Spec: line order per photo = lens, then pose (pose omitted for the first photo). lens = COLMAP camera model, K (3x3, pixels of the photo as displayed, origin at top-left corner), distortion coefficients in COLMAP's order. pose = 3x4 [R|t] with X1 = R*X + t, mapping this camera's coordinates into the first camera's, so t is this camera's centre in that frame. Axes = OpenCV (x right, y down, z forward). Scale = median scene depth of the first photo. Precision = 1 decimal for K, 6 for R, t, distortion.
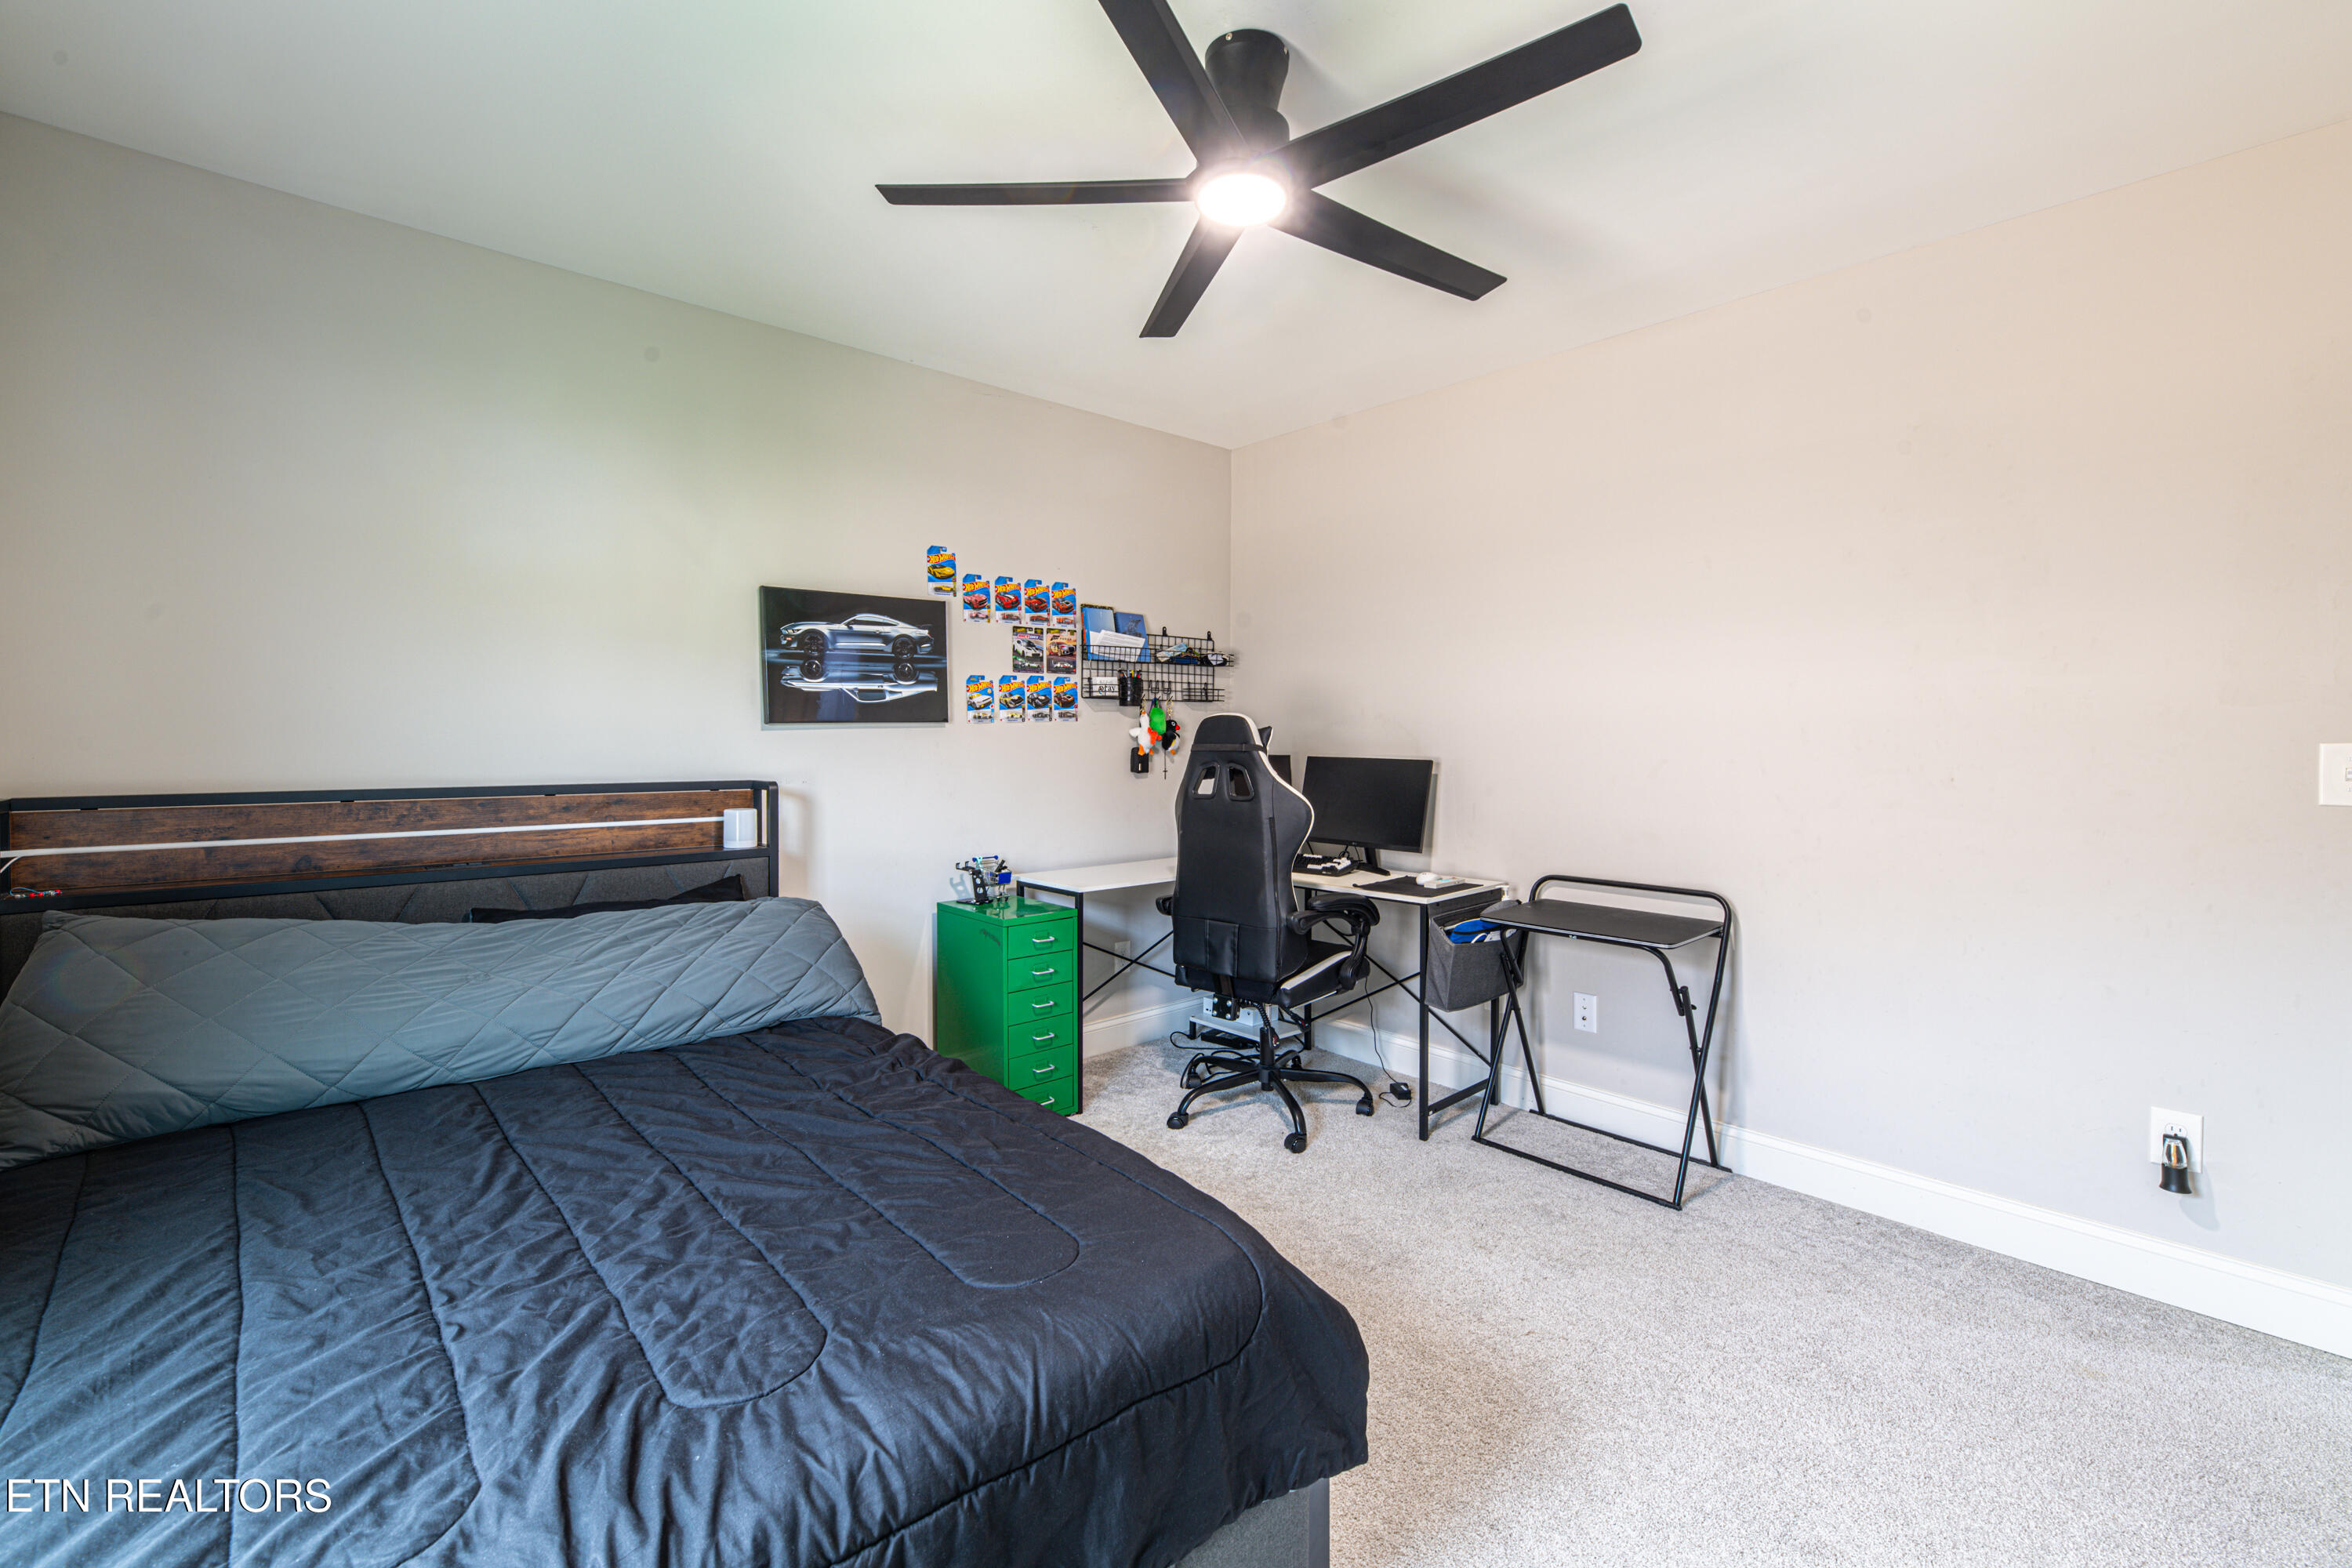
lens RADIAL K [[1004.7, 0, 1174.9], [0, 1004.7, 771.7], [0, 0, 1]] dist [-0.000783, -0.000047]
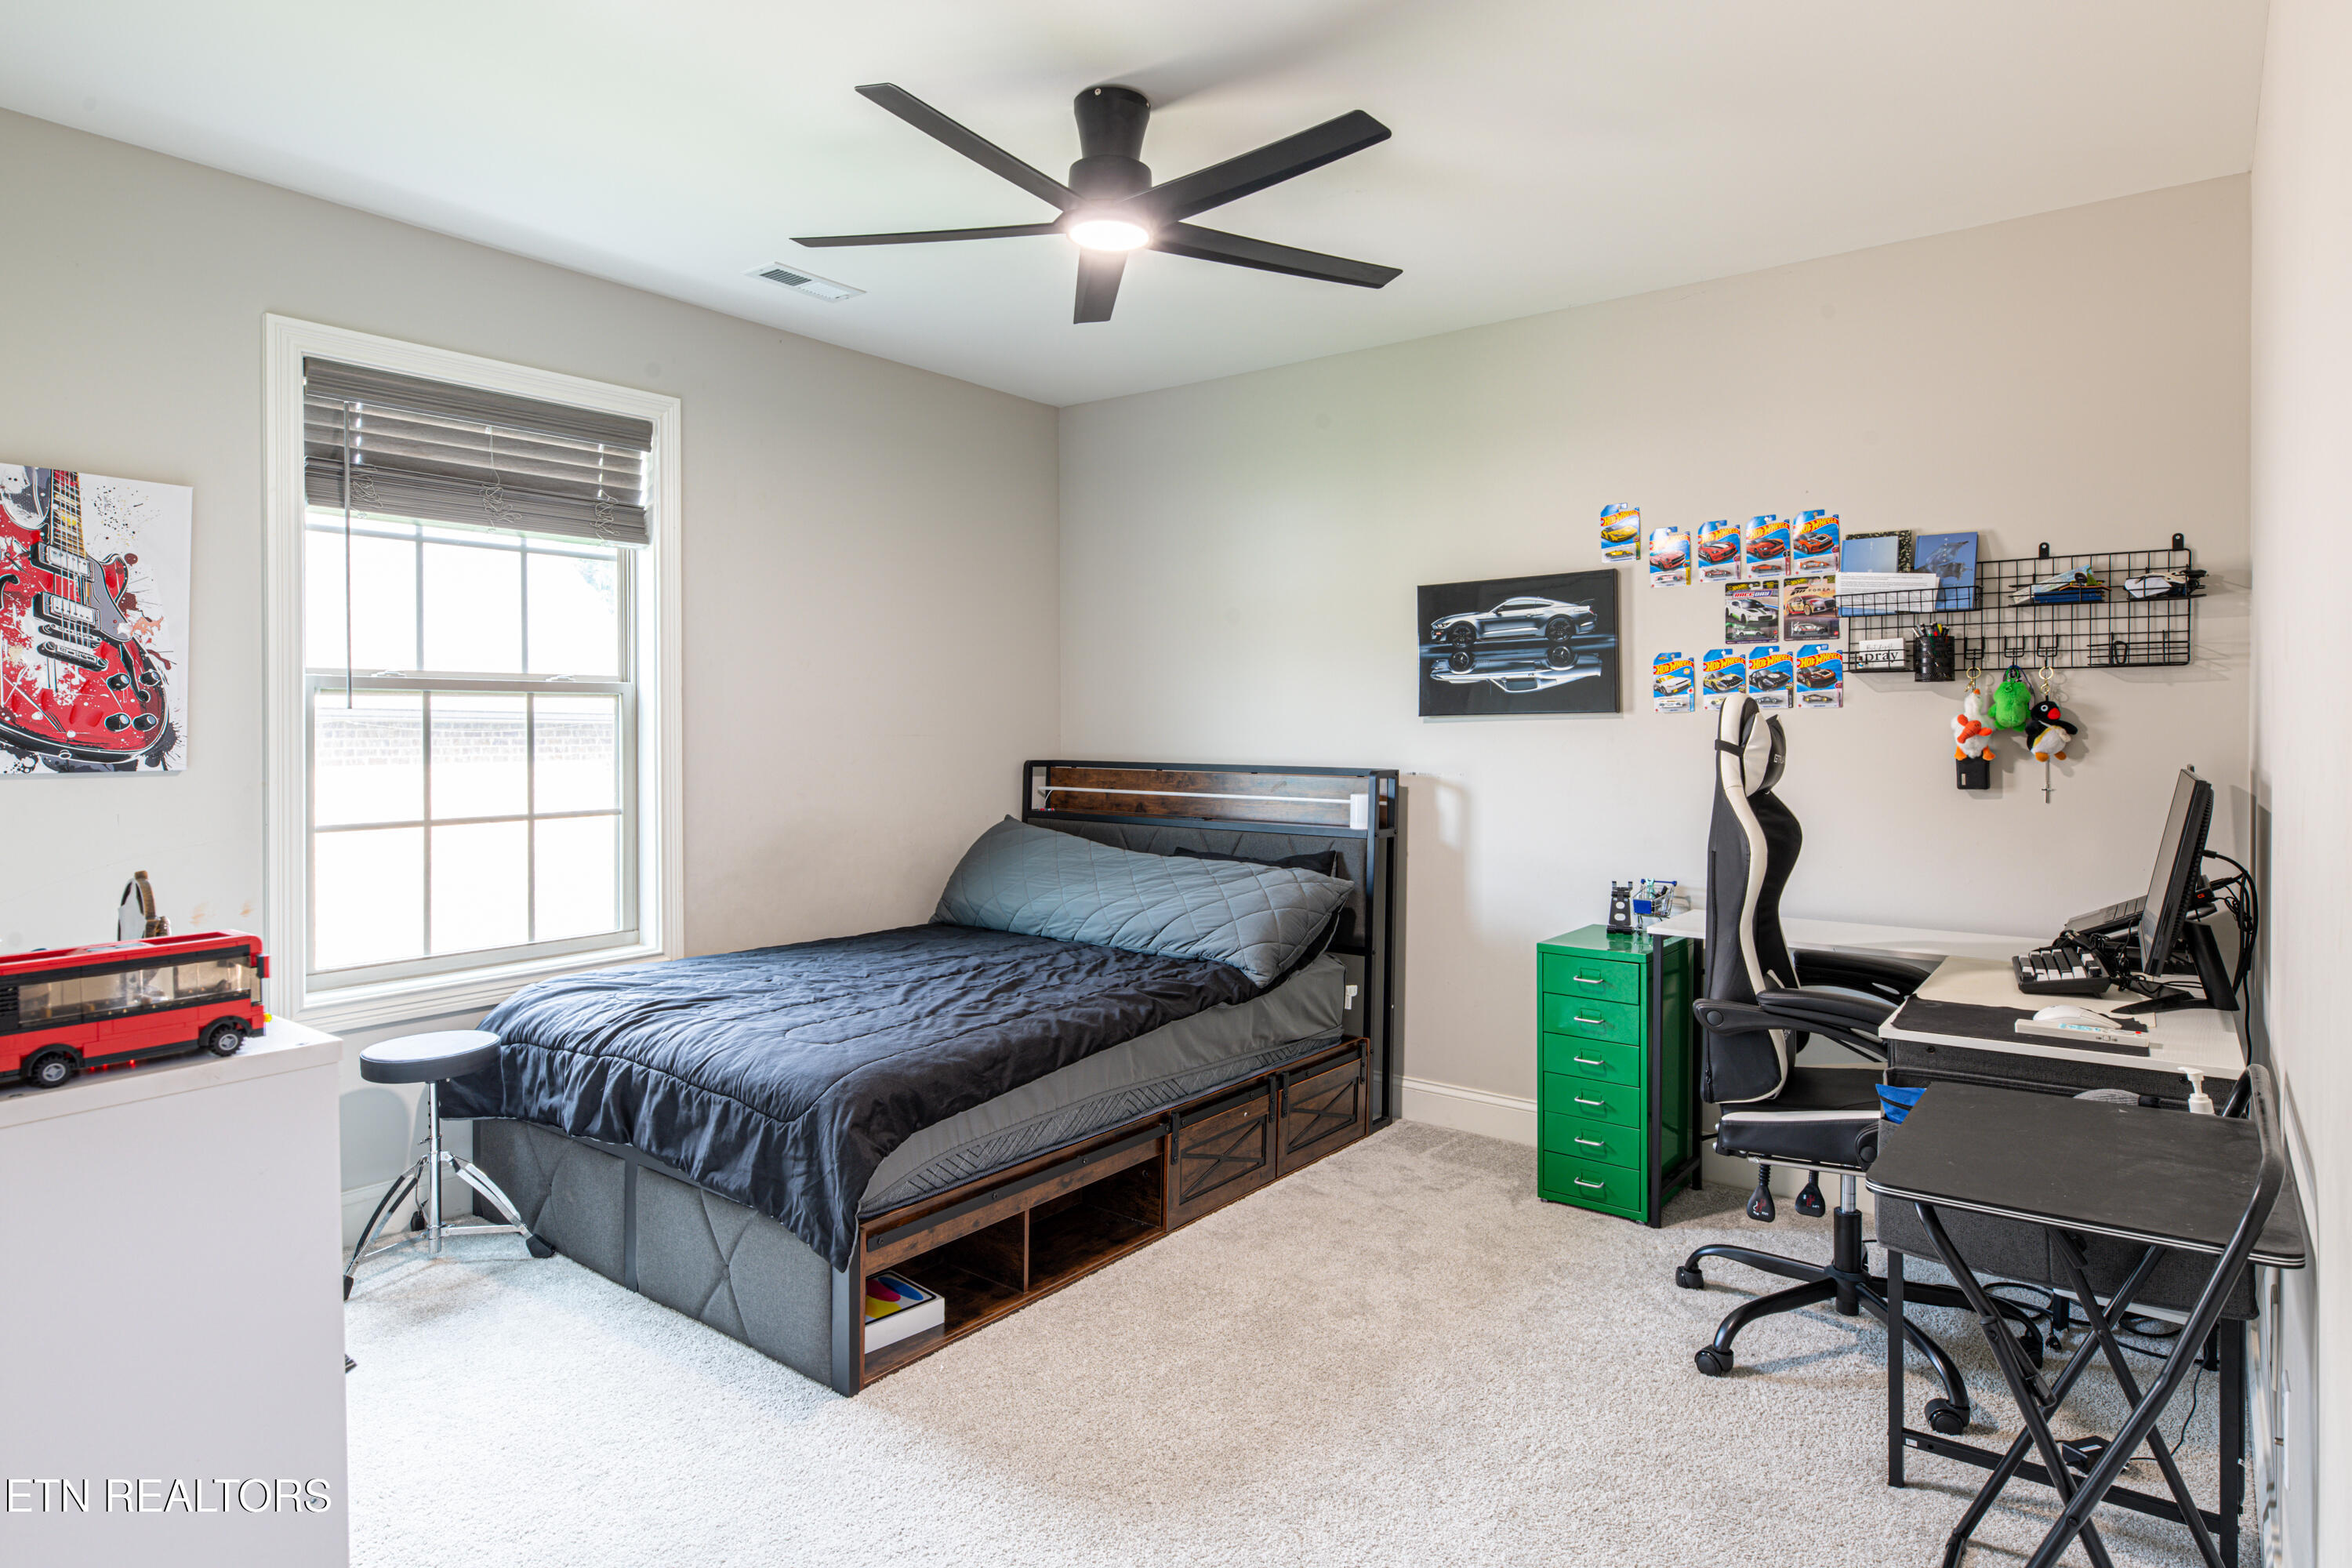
lens RADIAL K [[1325.2, 0, 1175.6], [0, 1325.2, 732.1], [0, 0, 1]] dist [0.002359, 0.000585]
pose [[0.169914, 0.004244, -0.985450, 0.760728], [-0.035591, 0.999365, -0.001833, -0.016644], [0.984816, 0.035385, 0.169957, 0.429456]]
